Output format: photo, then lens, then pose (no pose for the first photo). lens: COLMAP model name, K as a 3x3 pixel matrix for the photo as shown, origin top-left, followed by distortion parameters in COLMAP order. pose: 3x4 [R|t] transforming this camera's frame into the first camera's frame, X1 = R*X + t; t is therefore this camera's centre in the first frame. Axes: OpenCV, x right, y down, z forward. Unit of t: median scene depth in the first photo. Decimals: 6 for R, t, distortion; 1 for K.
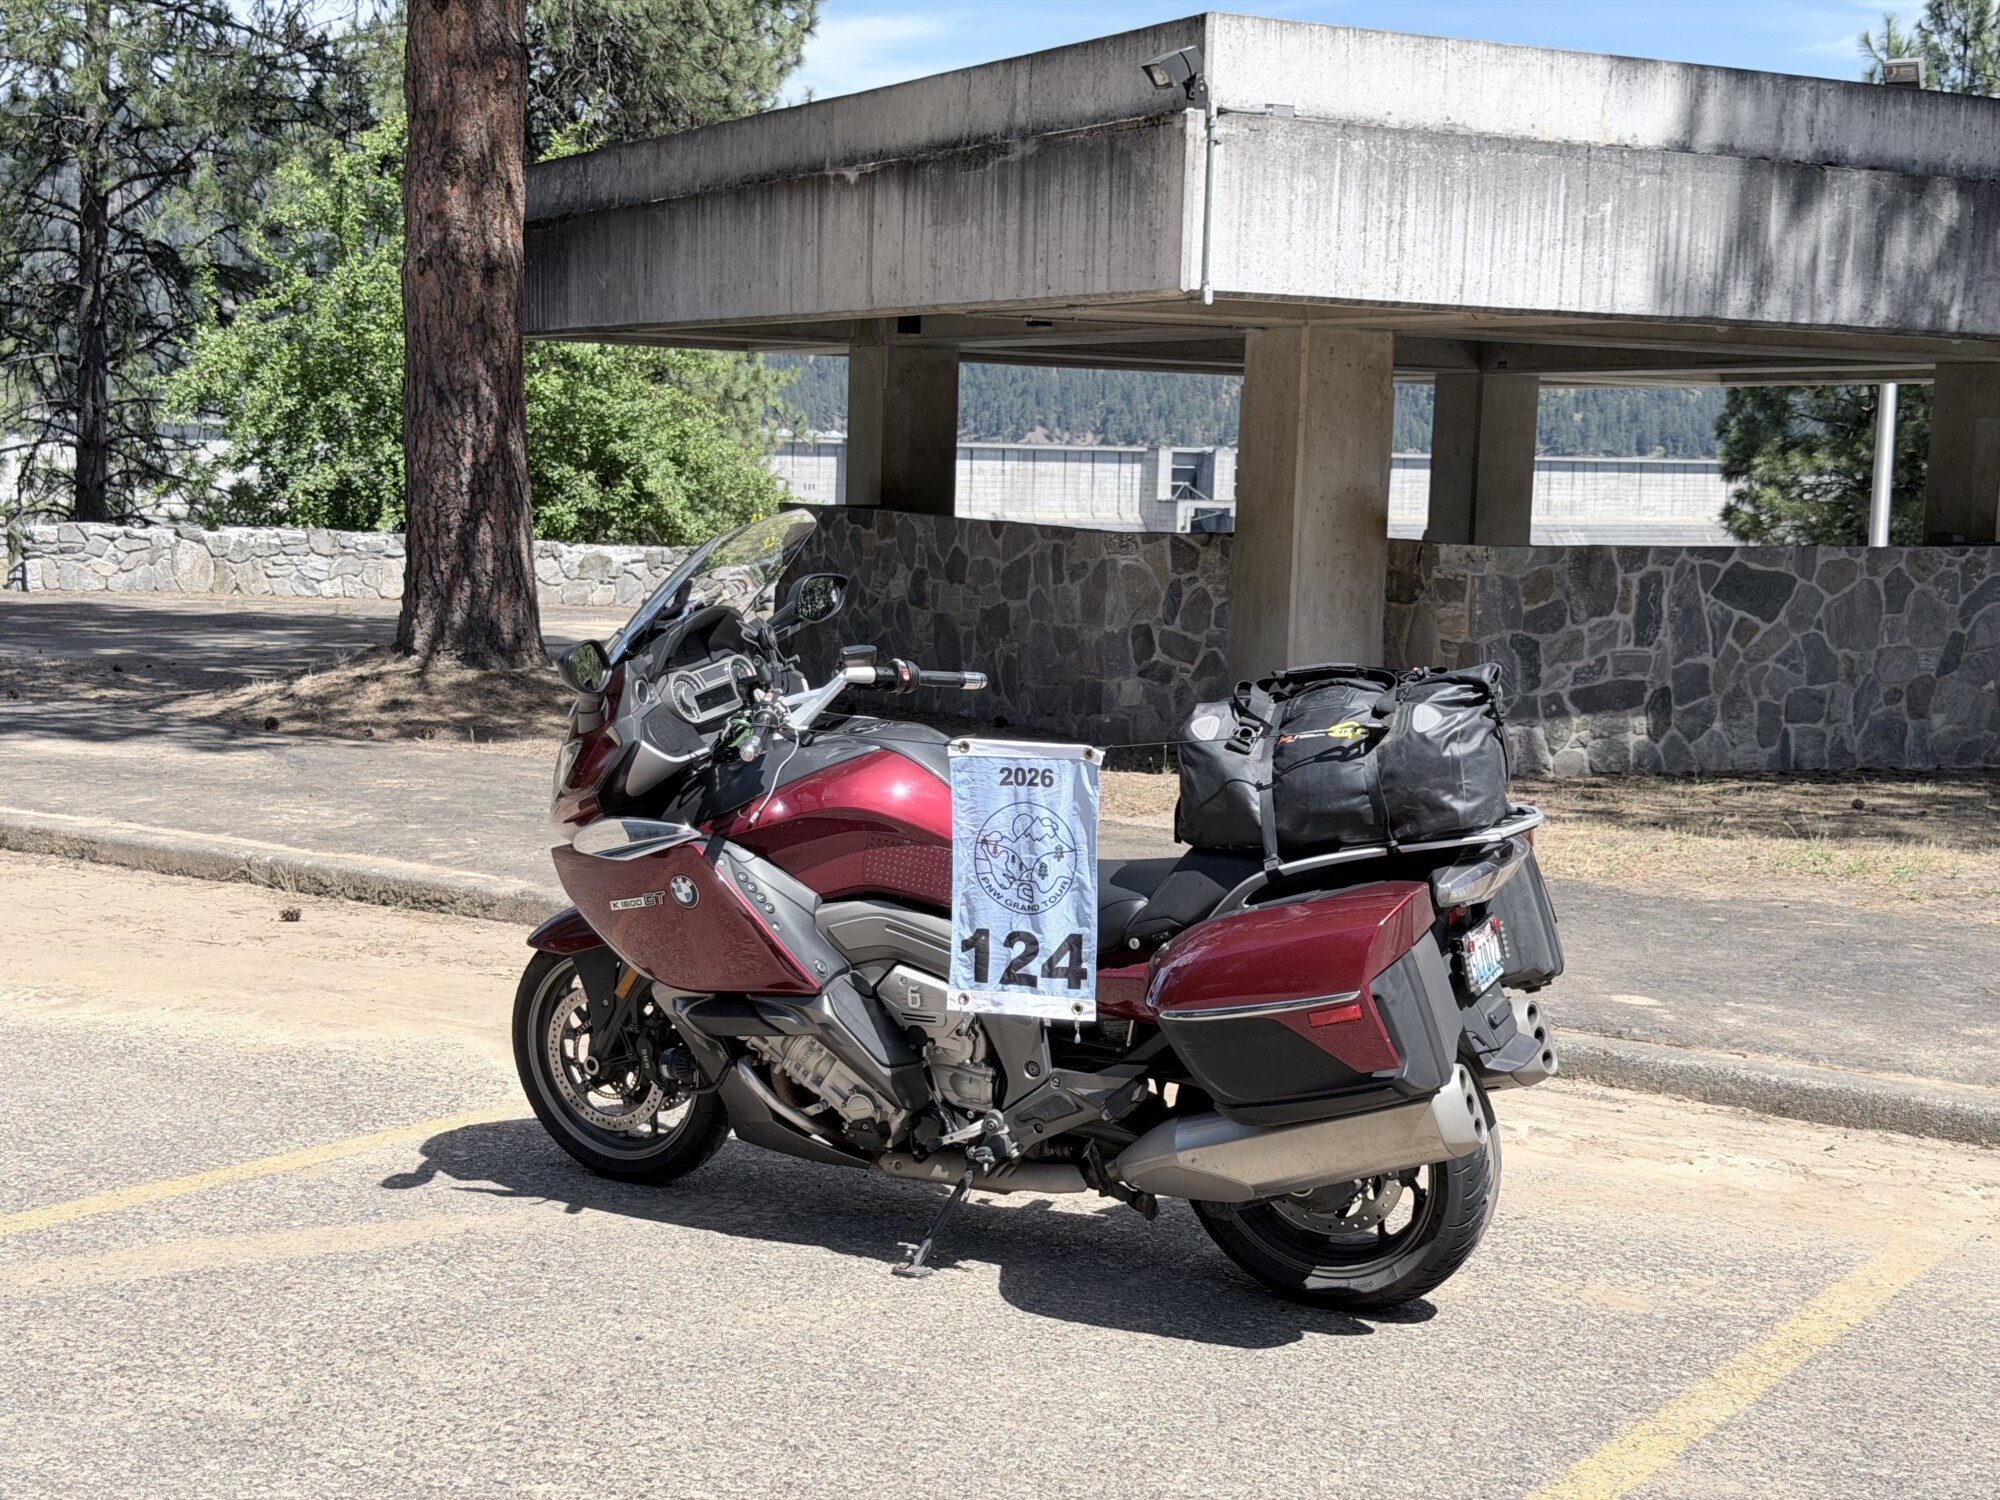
lens RADIAL K [[2861.6, 0, 1000.6], [0, 2861.6, 756.8], [0, 0, 1]] dist [0.139586, 0.000000]
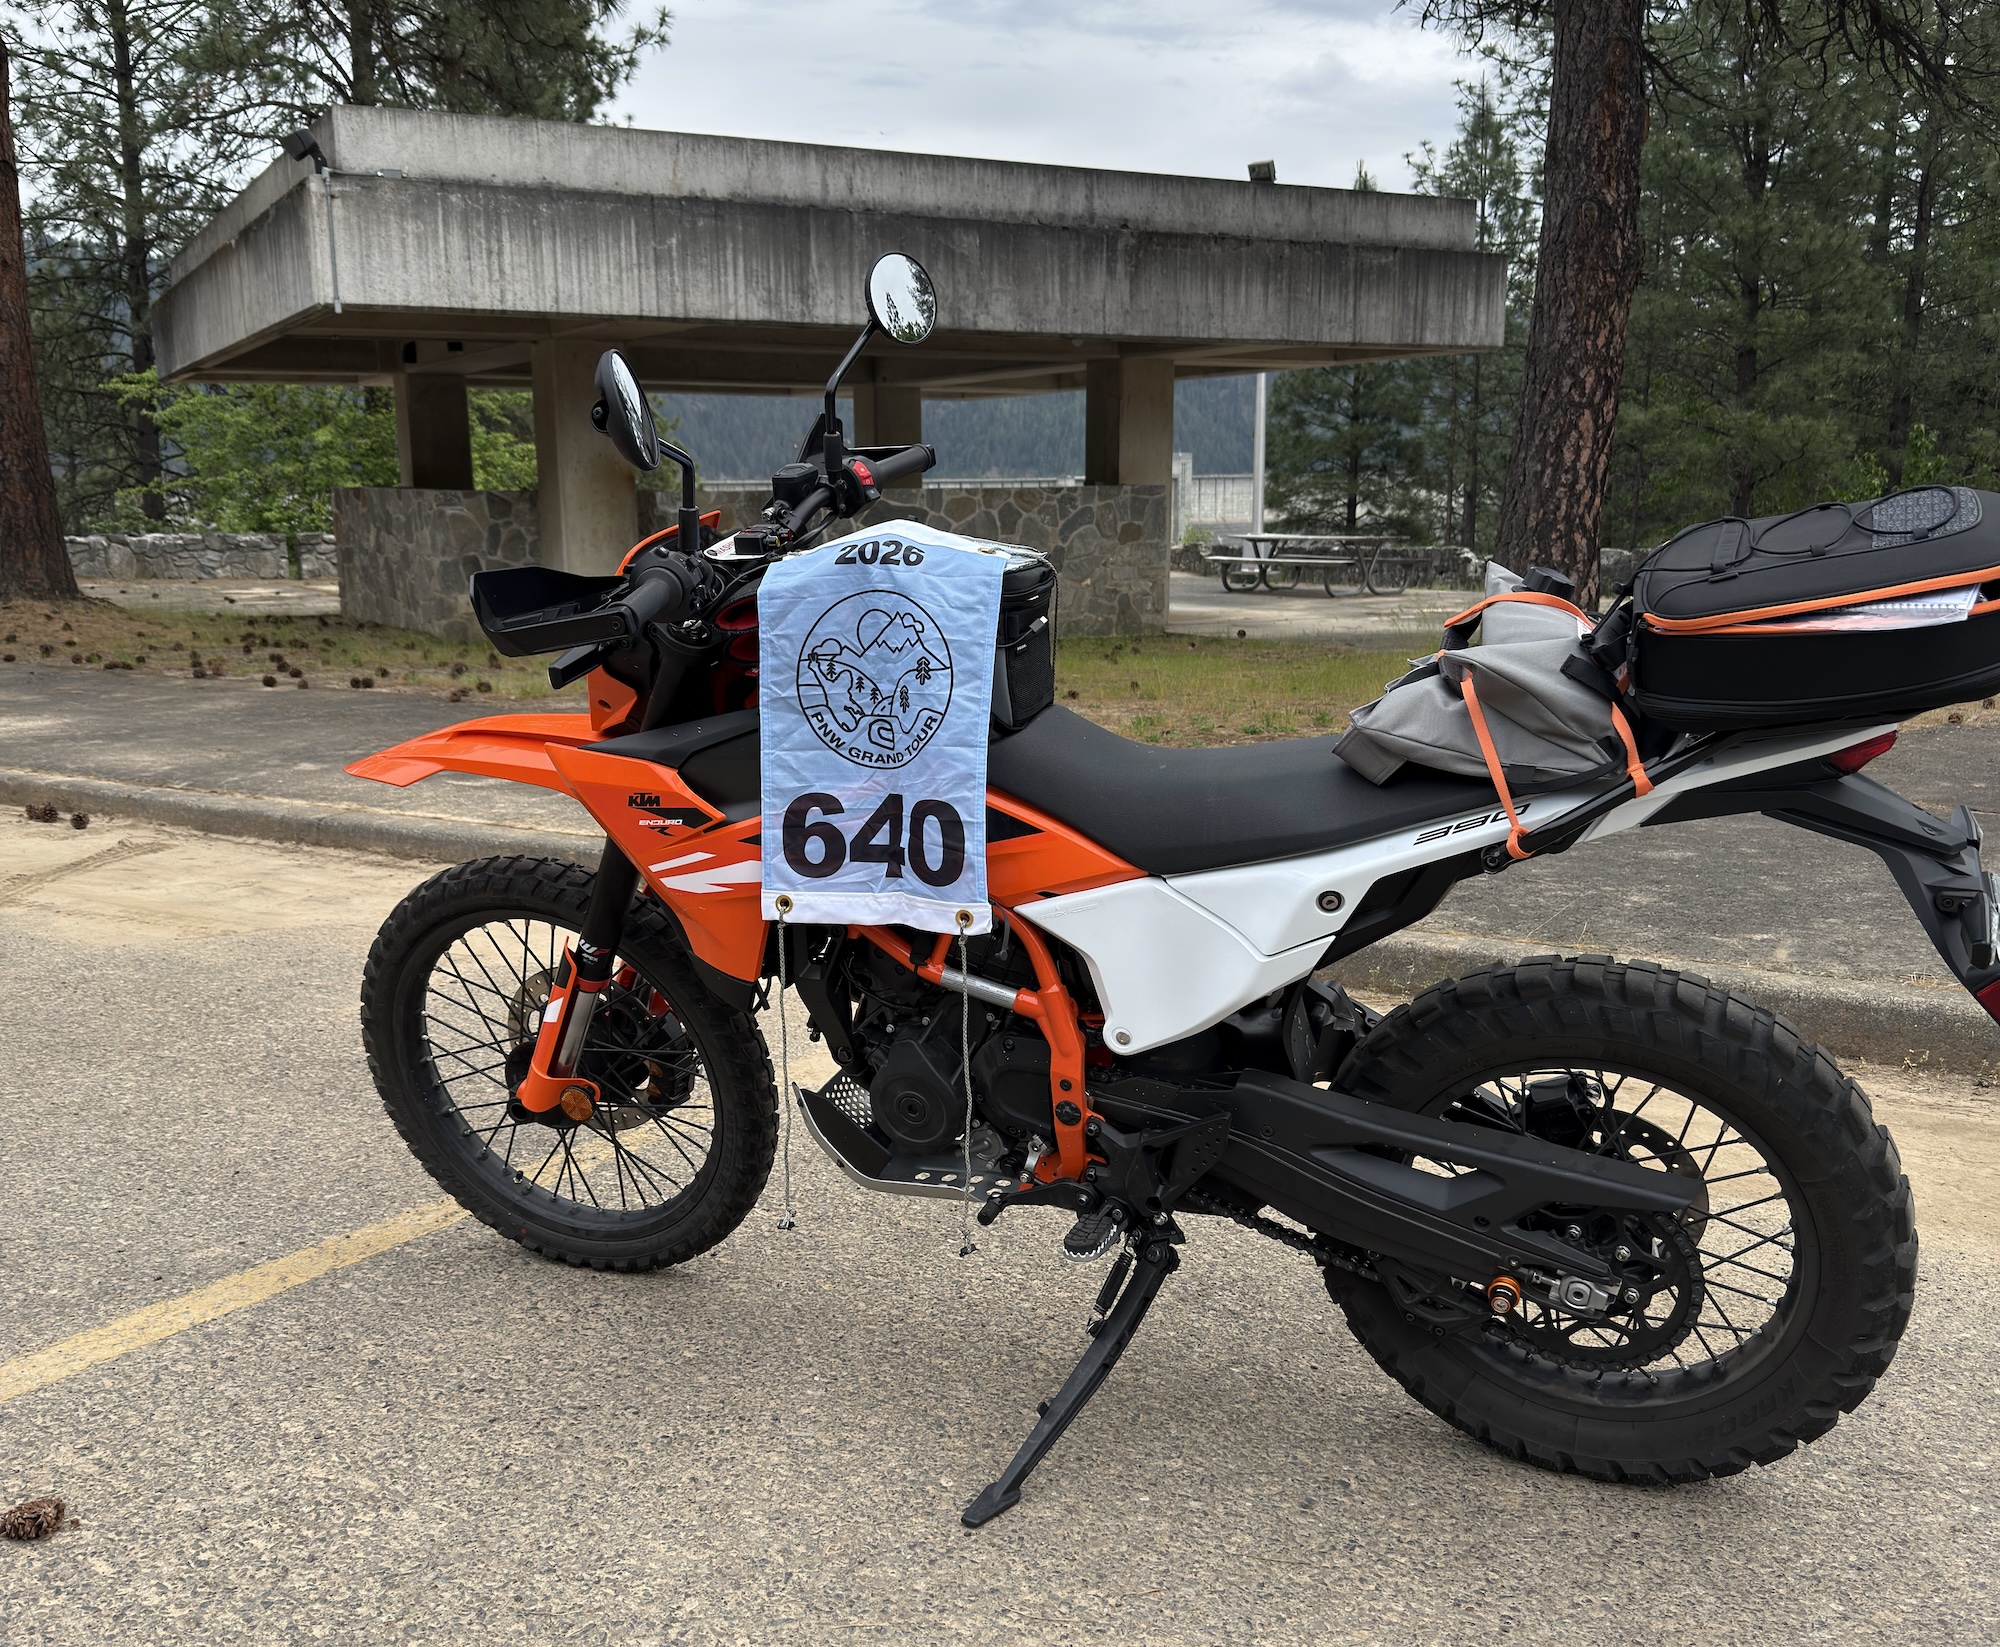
lens RADIAL K [[1911.2, 0, 974.0], [0, 1911.2, 892.5], [0, 0, 1]] dist [0.040100, 0.000000]
pose [[0.999269, -0.037658, -0.006581, 0.300797], [0.038138, 0.993857, 0.103896, 0.031488], [0.002628, -0.104072, 0.994566, 0.019446]]
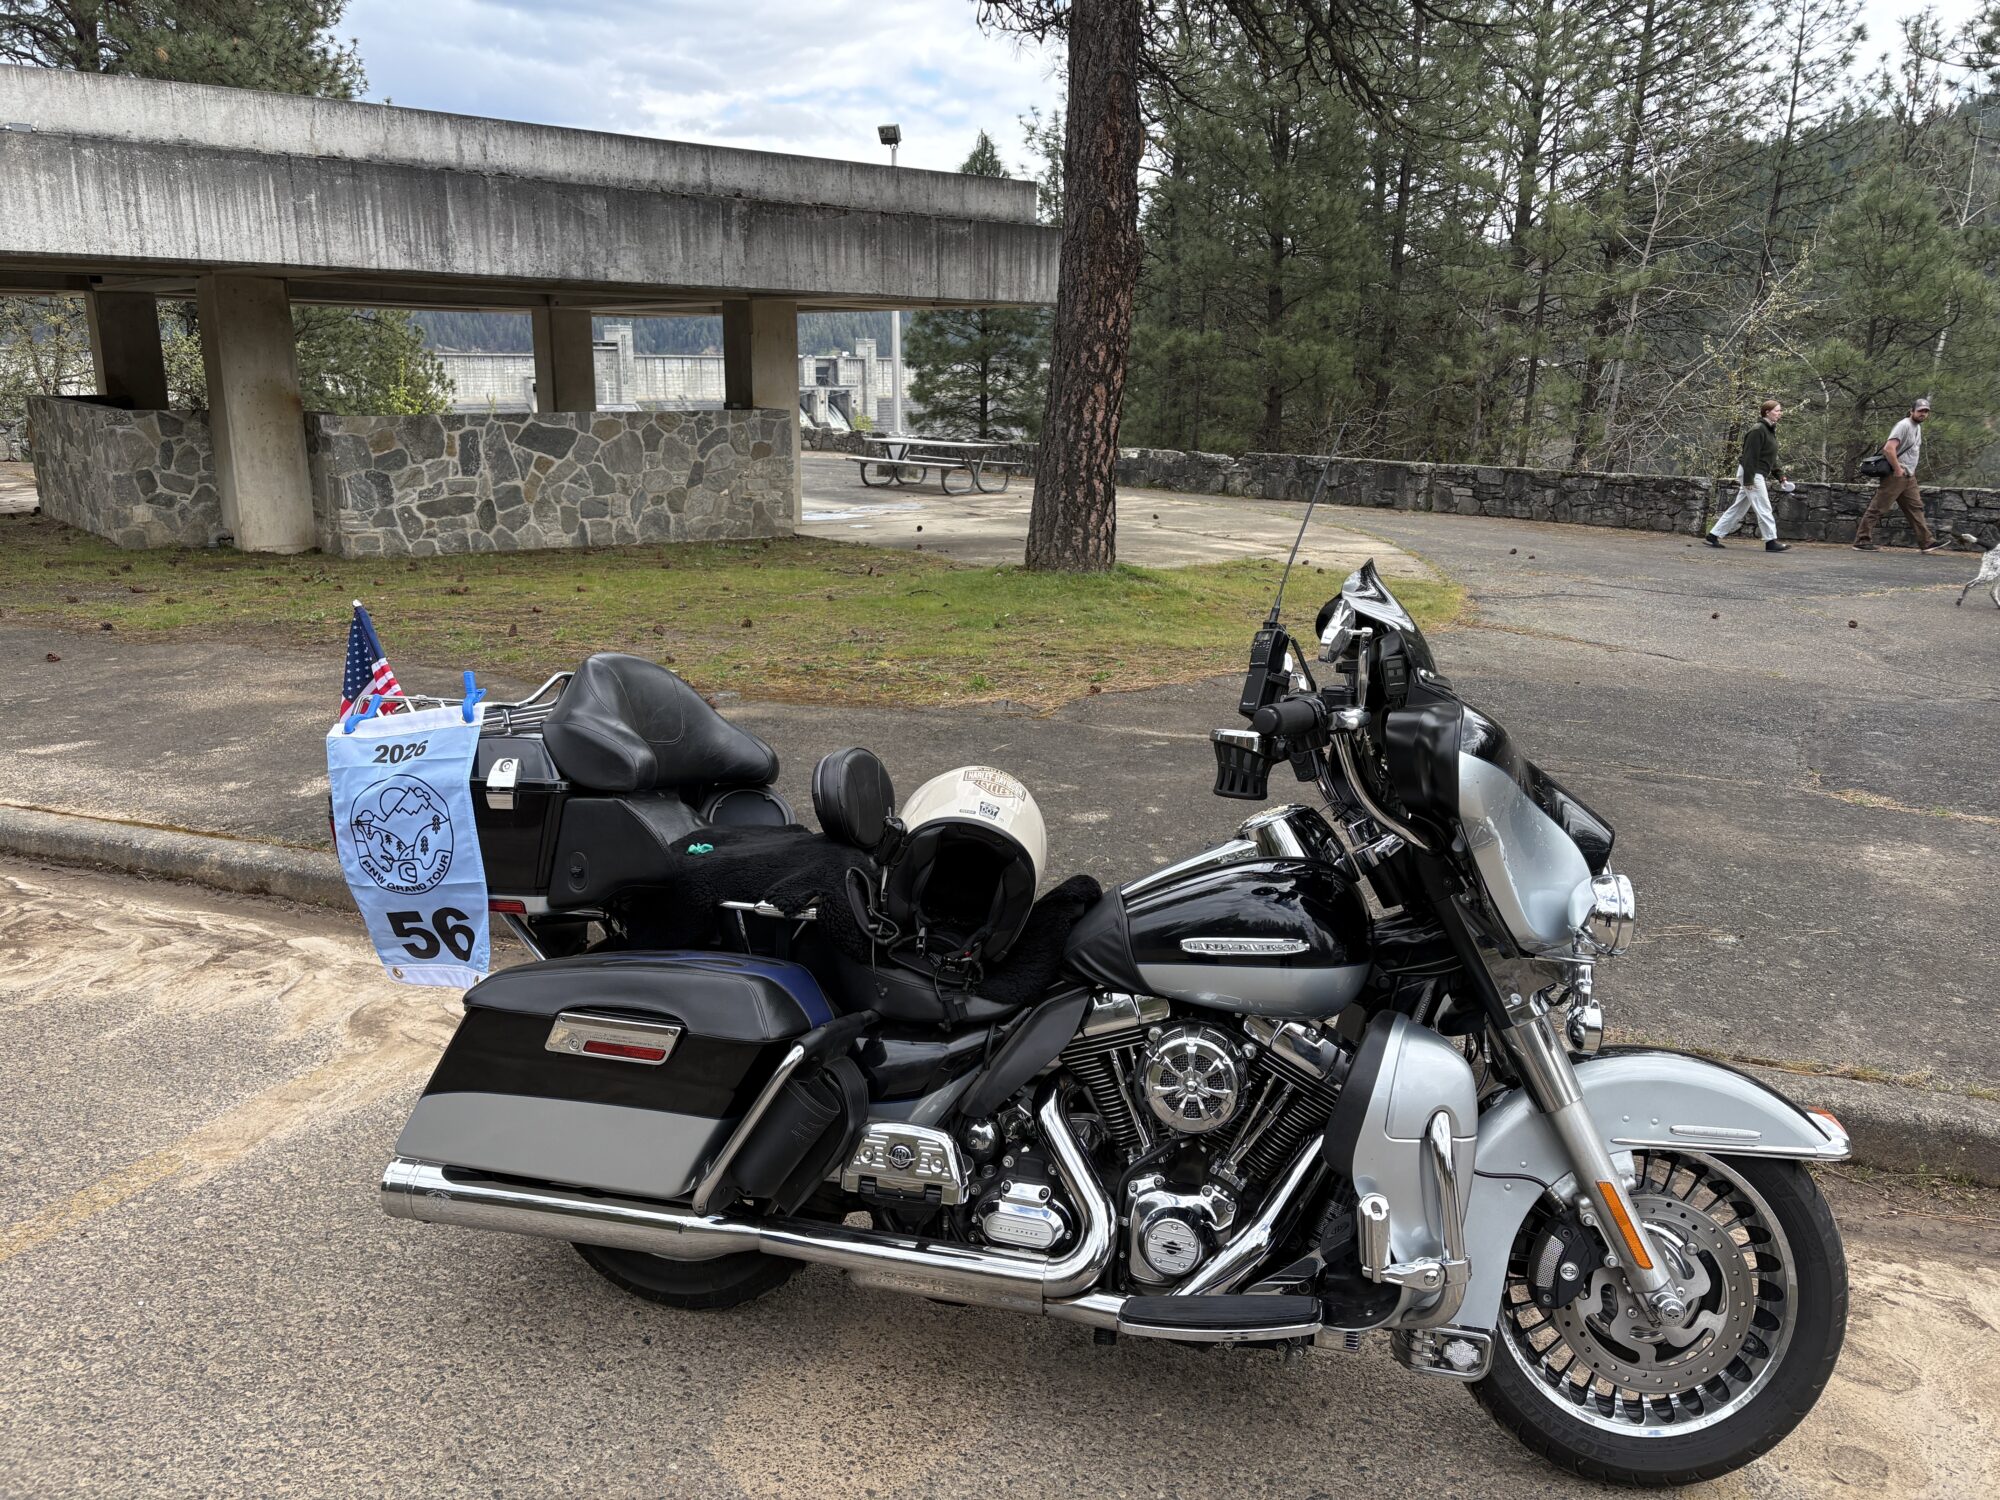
lens RADIAL K [[1540.8, 0, 1003.4], [0, 1540.8, 753.1], [0, 0, 1]] dist [0.056133, -0.047423]
pose [[0.981639, -0.065914, 0.178996, 0.348551], [0.039429, 0.988249, 0.147682, -0.000244], [-0.186626, -0.137913, 0.972703, 0.047062]]
